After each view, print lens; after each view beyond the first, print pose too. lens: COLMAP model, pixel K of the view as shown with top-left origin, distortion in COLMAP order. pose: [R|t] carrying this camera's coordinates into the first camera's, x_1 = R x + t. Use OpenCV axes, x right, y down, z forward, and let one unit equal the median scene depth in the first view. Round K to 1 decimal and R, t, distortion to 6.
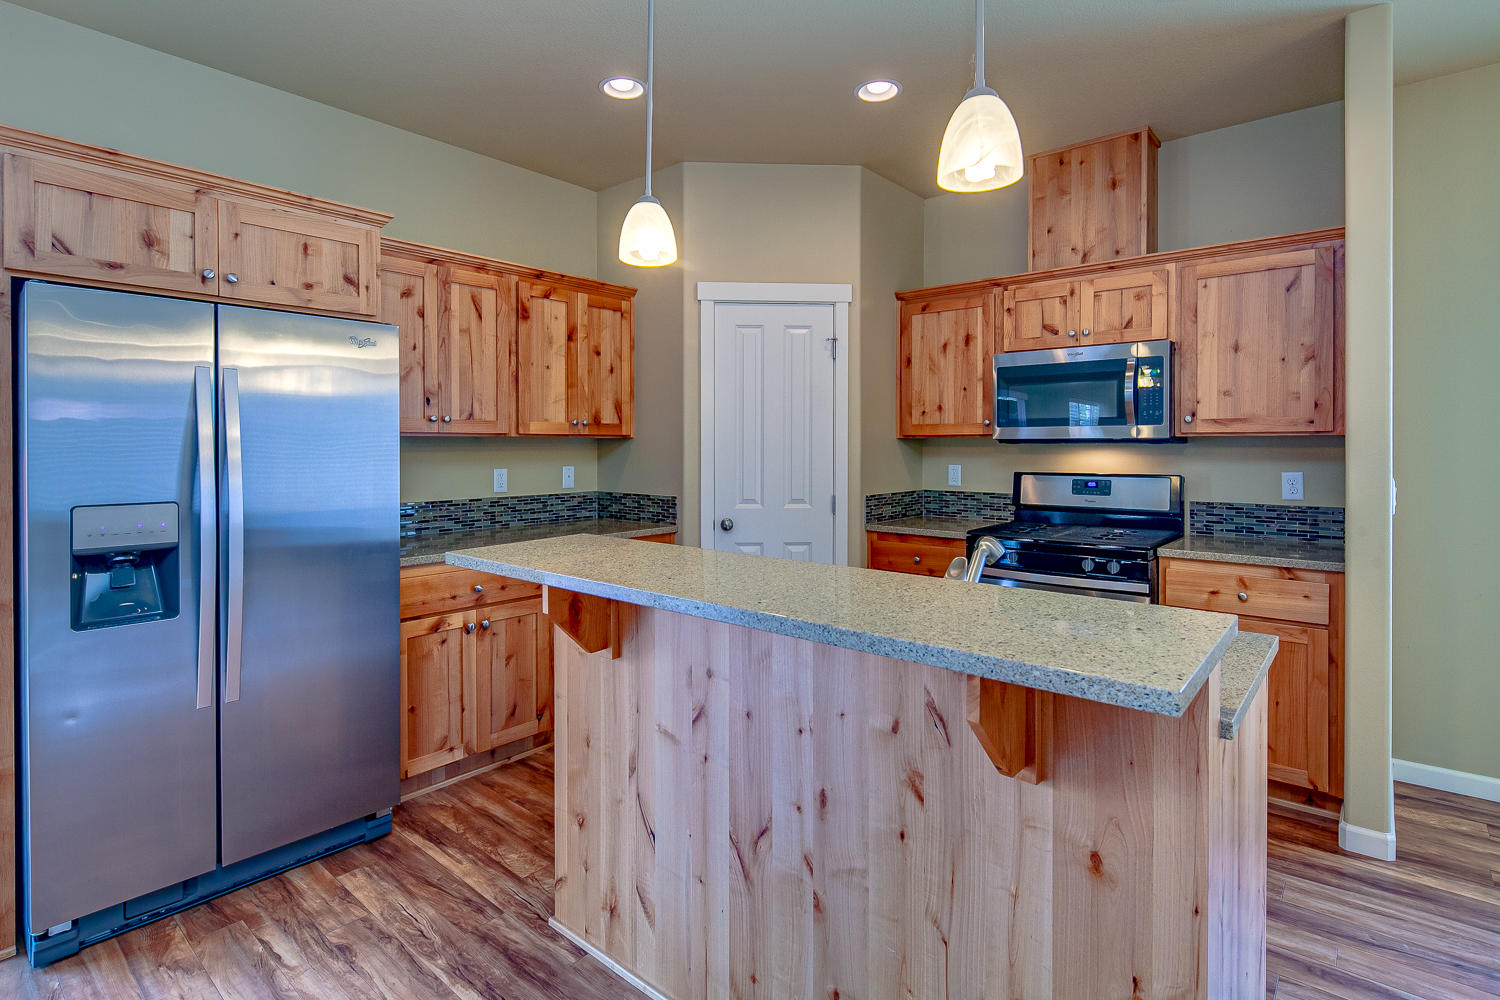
lens RADIAL K [[739.7, 0, 744.0], [0, 739.7, 454.6], [0, 0, 1]] dist [-0.000747, -0.000875]
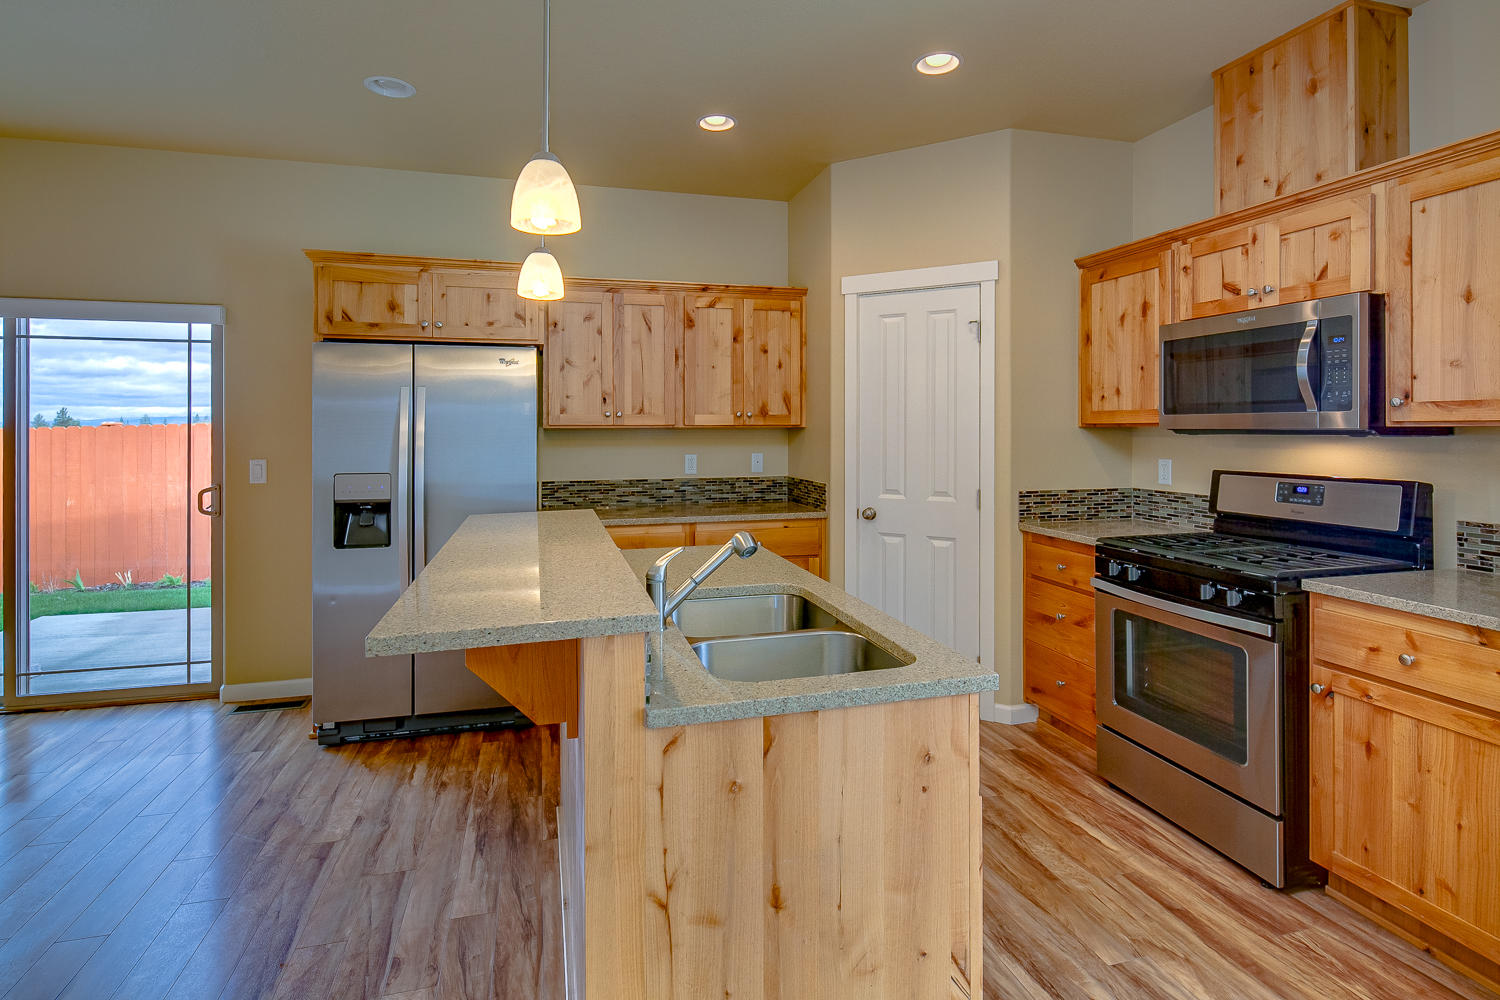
lens RADIAL K [[756.8, 0, 746.1], [0, 756.8, 431.0], [0, 0, 1]] dist [0.002444, -0.001165]
pose [[0.829697, 0.001010, -0.558213, 0.443594], [-0.005298, 0.999968, -0.006065, -0.011714], [0.558189, 0.007989, 0.829676, 0.051831]]
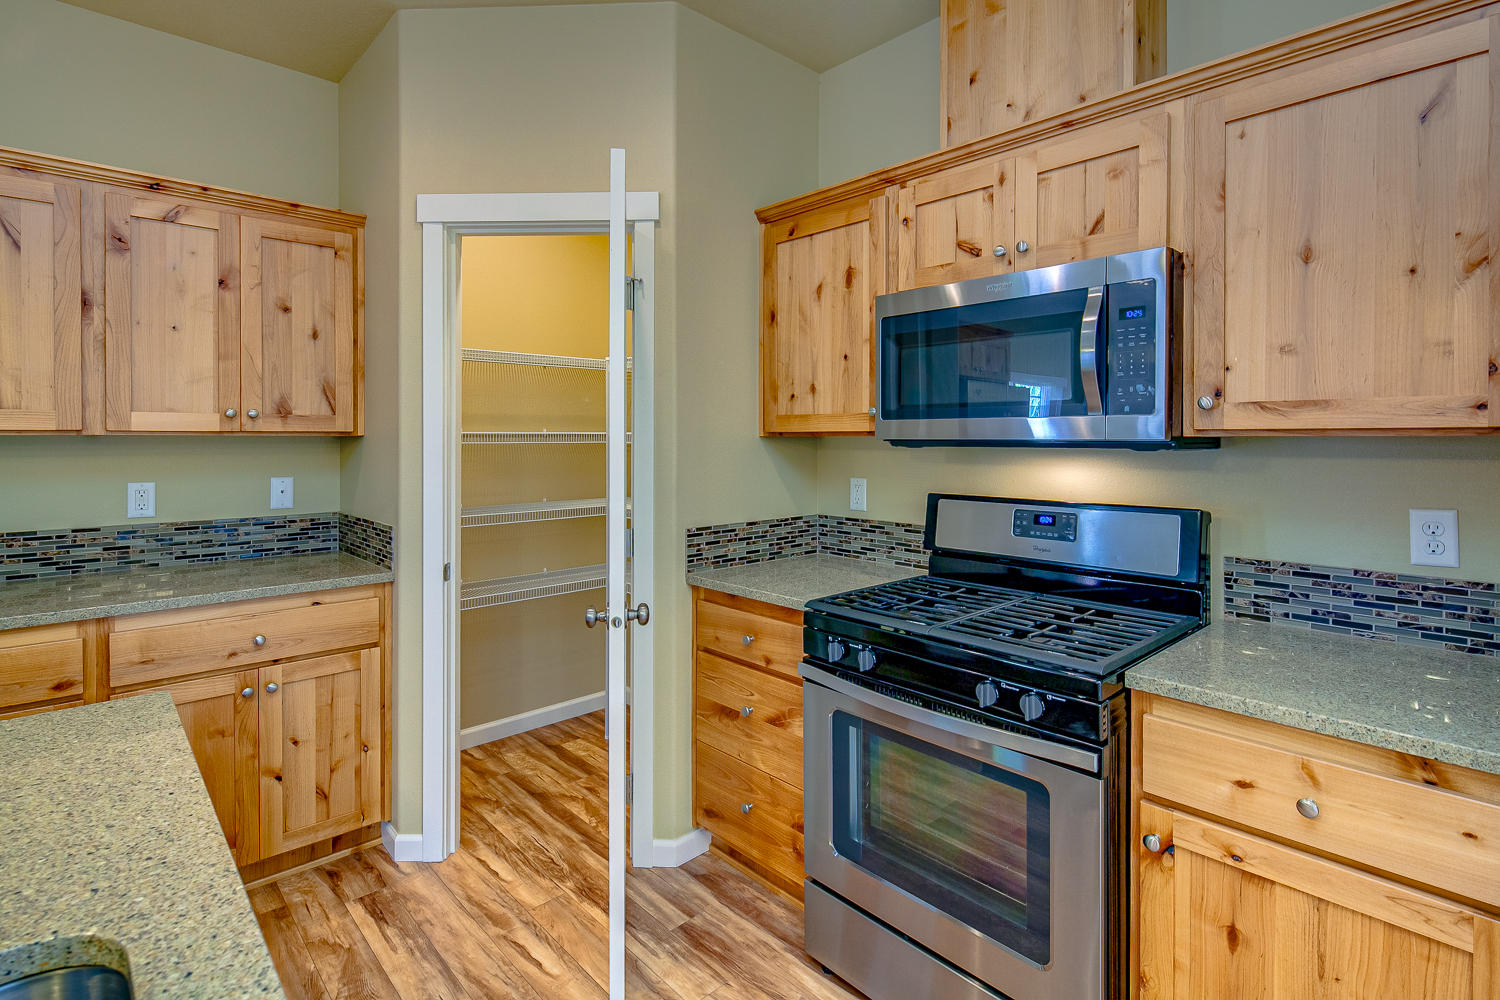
lens RADIAL K [[731.4, 0, 747.8], [0, 731.4, 446.1], [0, 0, 1]] dist [-0.000721, -0.001682]
pose [[0.993645, 0.002613, -0.112526, 0.314124], [-0.002762, 0.999996, -0.001163, -0.015385], [0.112523, 0.001466, 0.993648, 0.426561]]
